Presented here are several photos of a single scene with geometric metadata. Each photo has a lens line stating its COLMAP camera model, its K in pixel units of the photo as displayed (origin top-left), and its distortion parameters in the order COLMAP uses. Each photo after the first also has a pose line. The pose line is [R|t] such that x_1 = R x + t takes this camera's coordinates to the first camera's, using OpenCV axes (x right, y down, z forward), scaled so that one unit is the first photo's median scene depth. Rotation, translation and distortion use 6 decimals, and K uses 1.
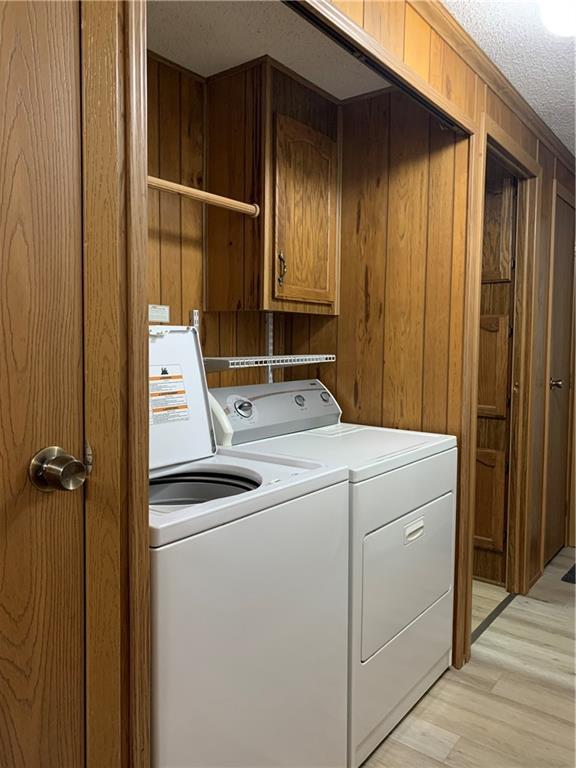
lens RADIAL K [[574.5, 0, 290.5], [0, 574.5, 378.9], [0, 0, 1]] dist [-0.001883, -0.000650]
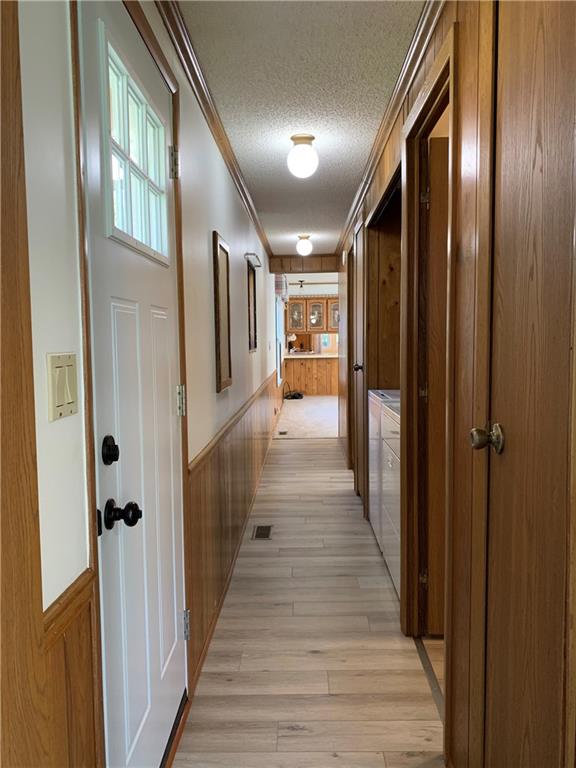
lens RADIAL K [[574.5, 0, 290.5], [0, 574.5, 378.9], [0, 0, 1]] dist [-0.001883, -0.000650]
pose [[-0.811611, 0.024058, -0.583703, 1.096791], [-0.028856, 0.996281, 0.081185, -0.073137], [0.583485, 0.082734, -0.807898, 1.696555]]
